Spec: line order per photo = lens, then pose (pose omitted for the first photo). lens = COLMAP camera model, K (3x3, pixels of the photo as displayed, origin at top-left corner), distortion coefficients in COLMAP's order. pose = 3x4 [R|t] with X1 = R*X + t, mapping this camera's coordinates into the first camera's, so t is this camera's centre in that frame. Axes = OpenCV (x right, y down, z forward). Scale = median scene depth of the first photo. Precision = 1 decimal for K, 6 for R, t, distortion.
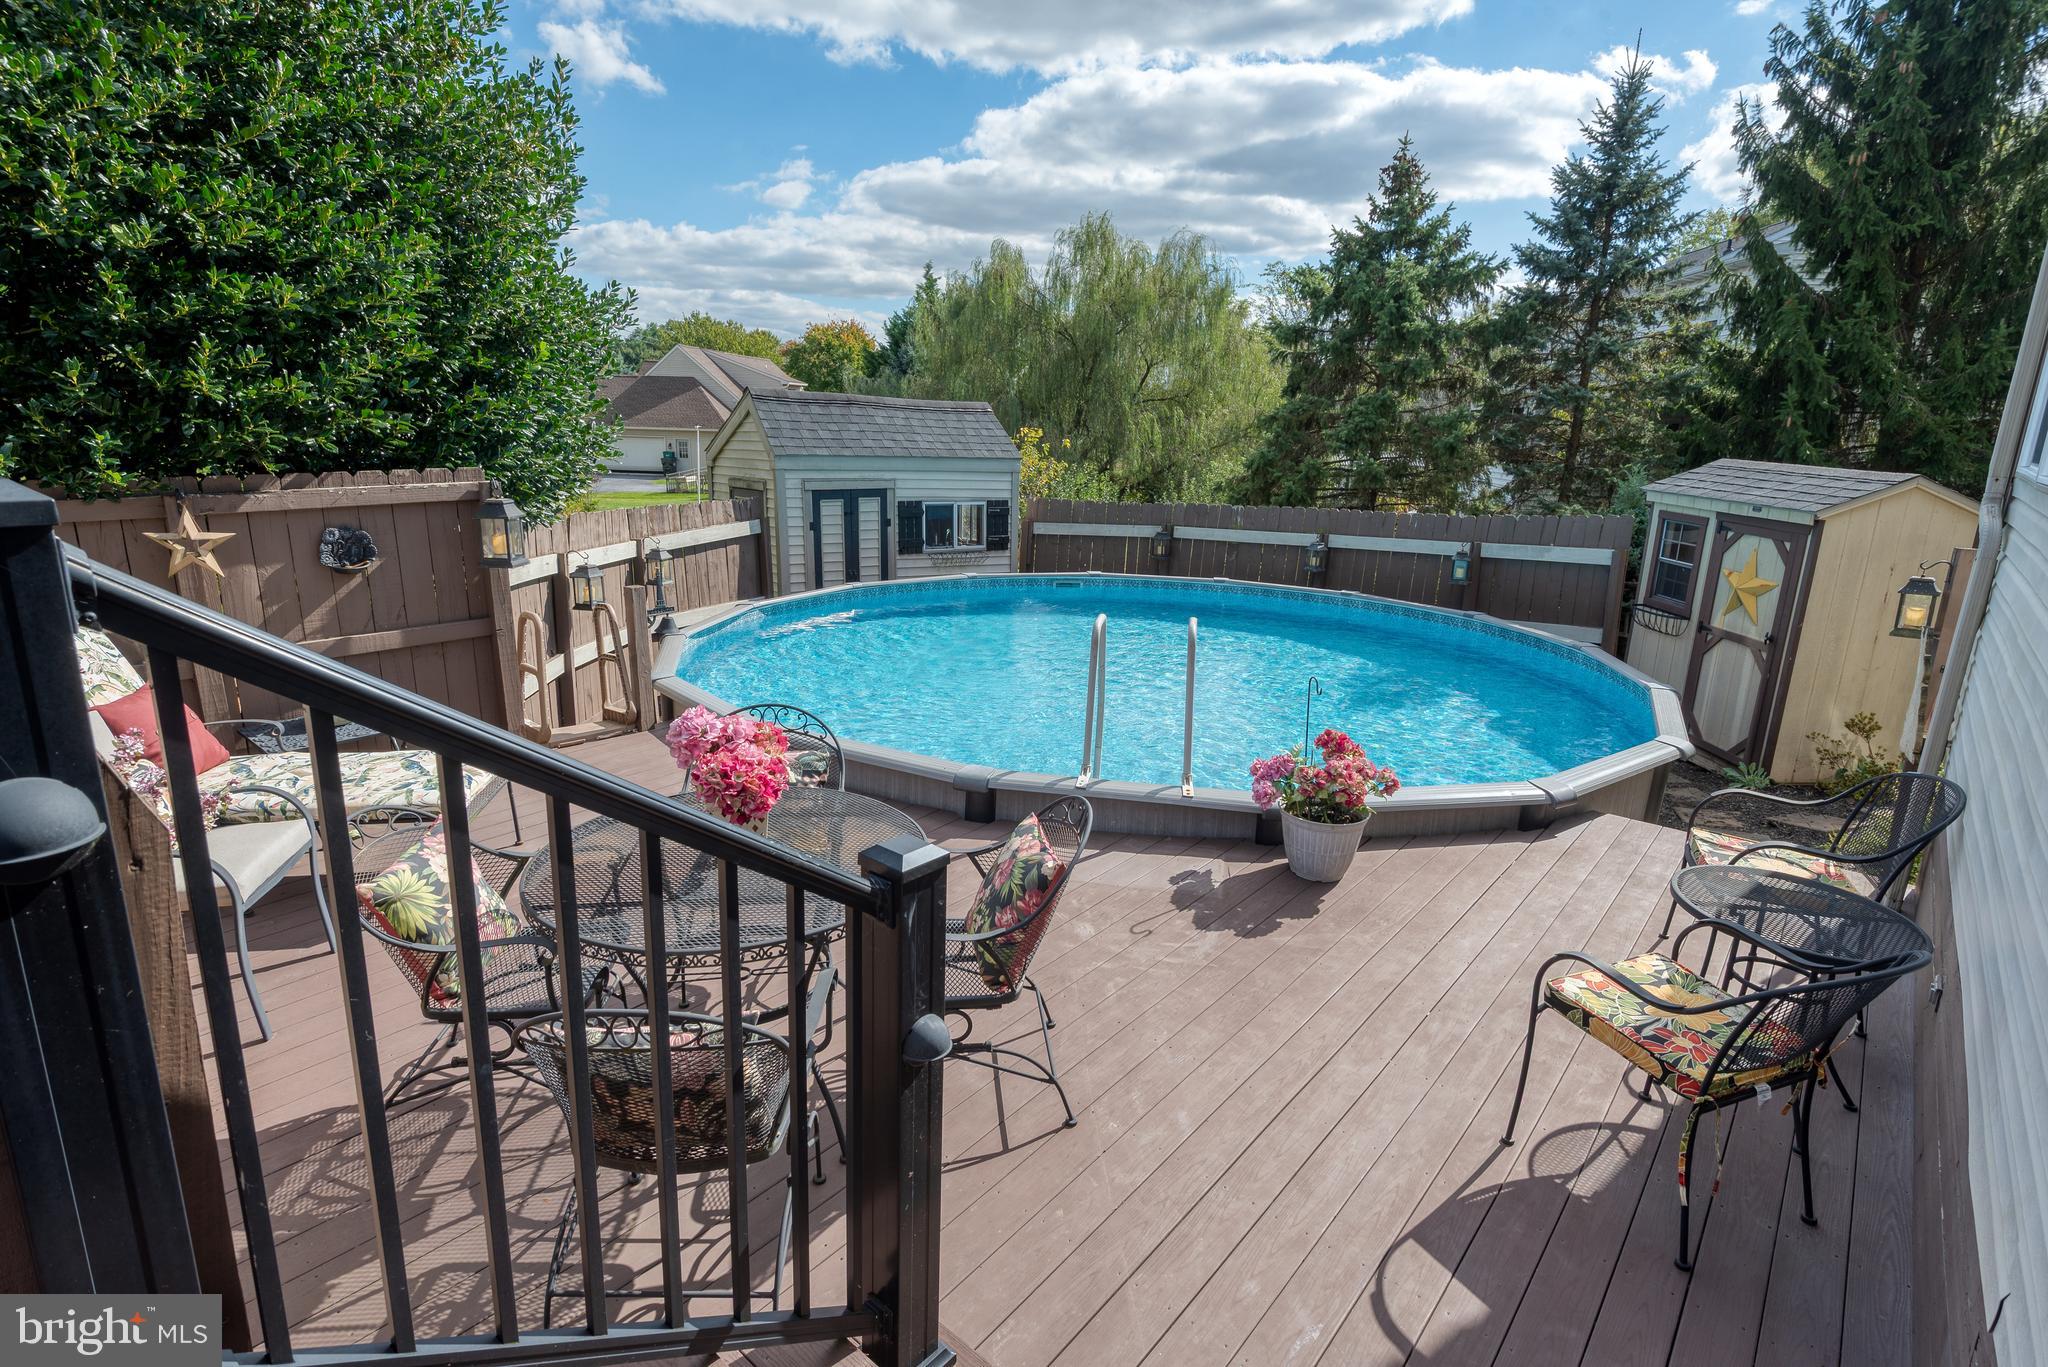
lens RADIAL K [[1041.5, 0, 1008.3], [0, 1041.5, 687.9], [0, 0, 1]] dist [-0.003750, -0.003401]
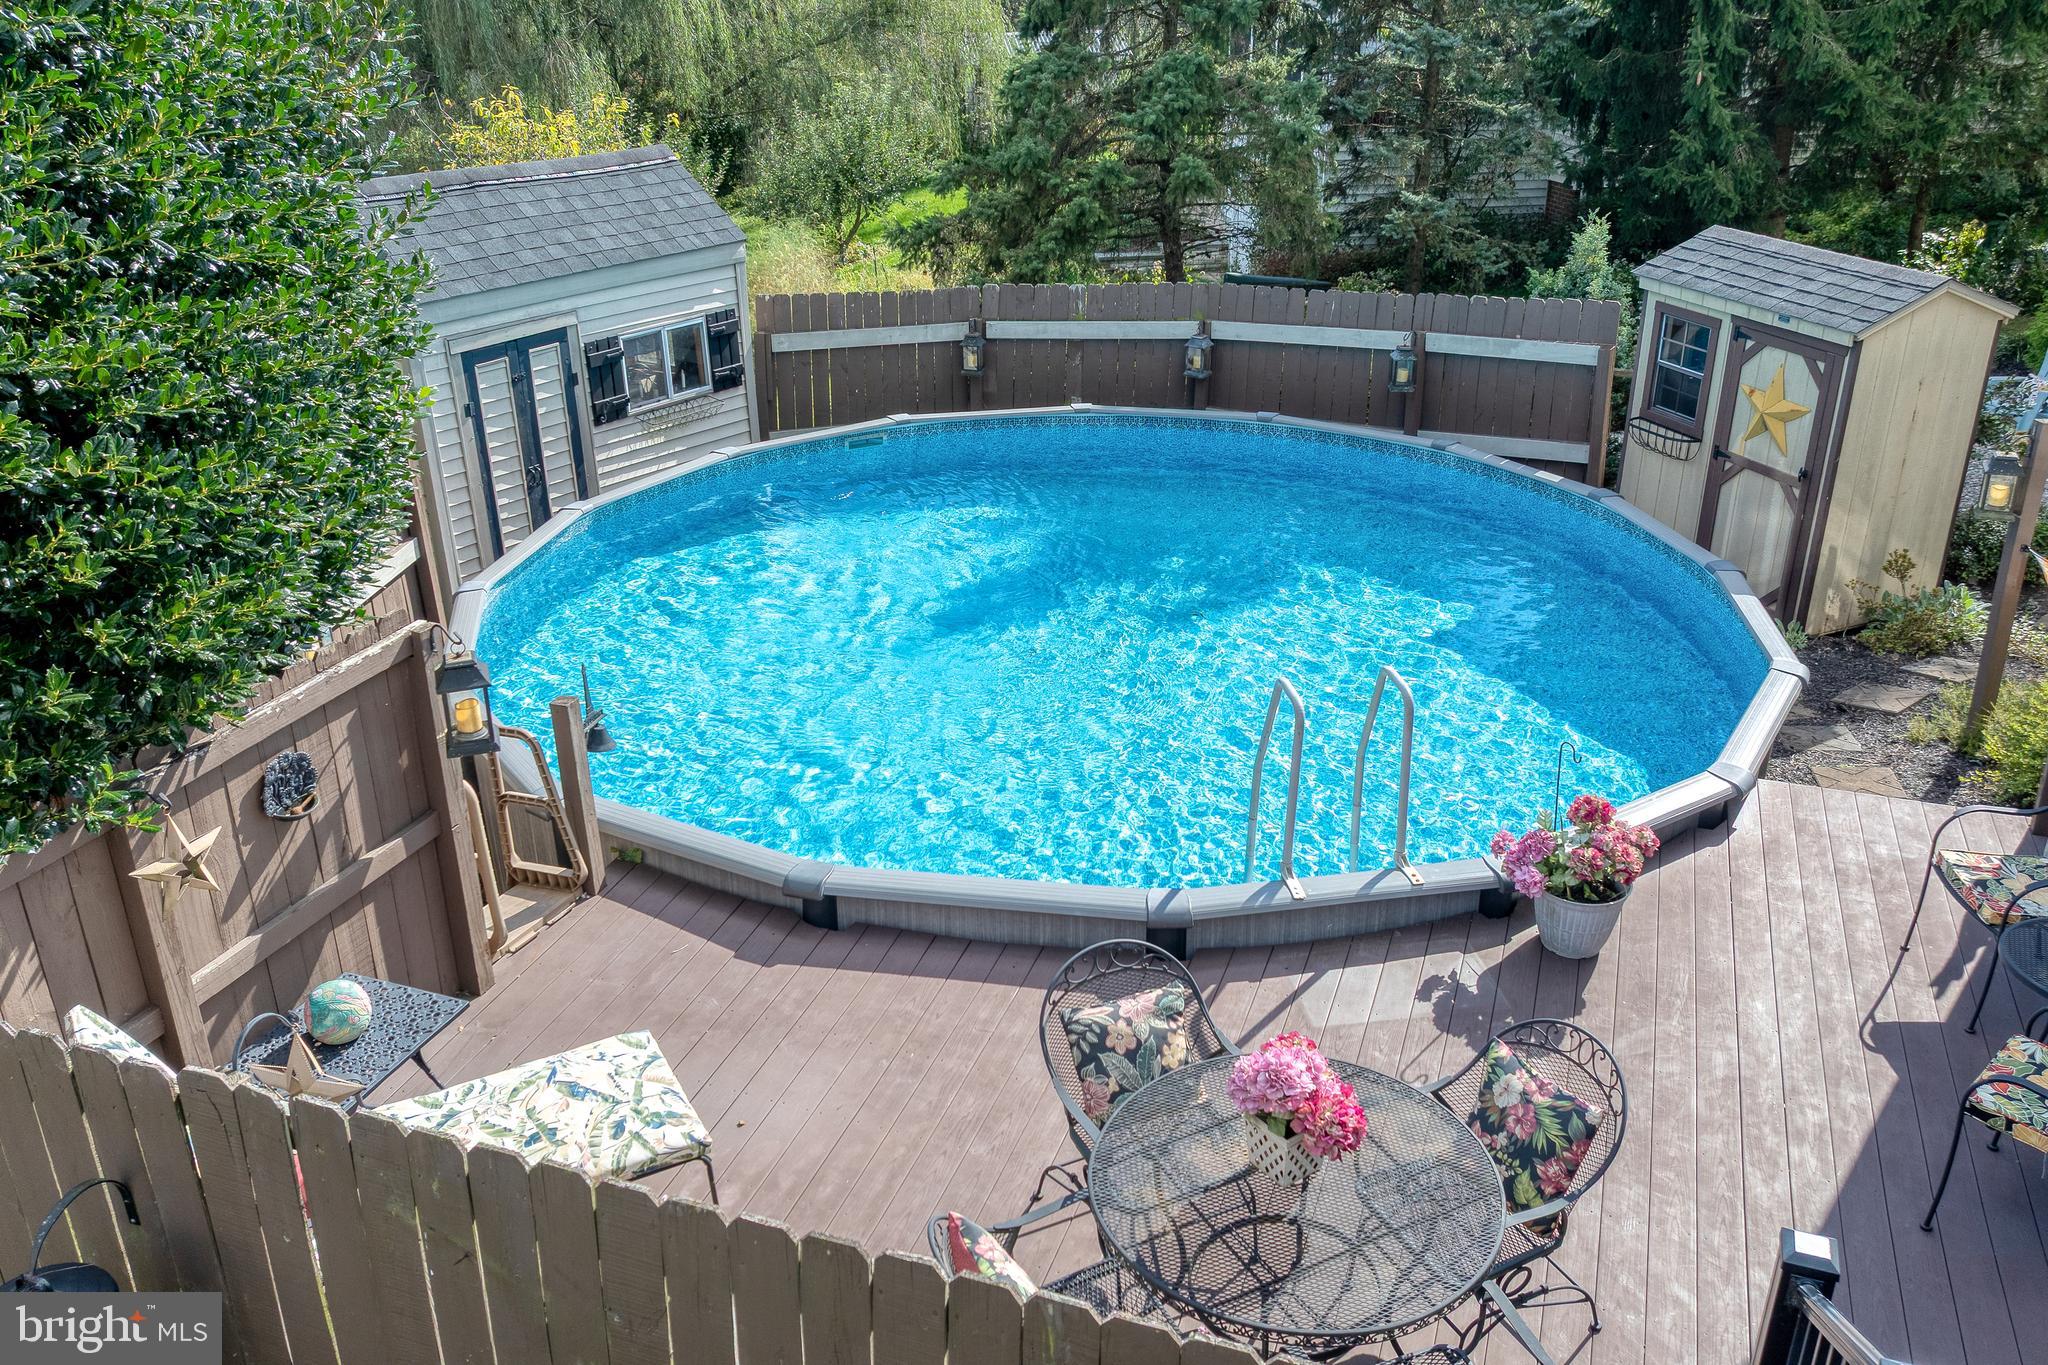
lens RADIAL K [[1732.6, 0, 1029.5], [0, 1732.6, 678.6], [0, 0, 1]] dist [-0.009348, 0.023687]
pose [[0.927332, -0.177586, 0.329423, -0.325461], [0.116190, 0.973363, 0.197648, -0.218801], [-0.355747, -0.145010, 0.923264, -0.102926]]
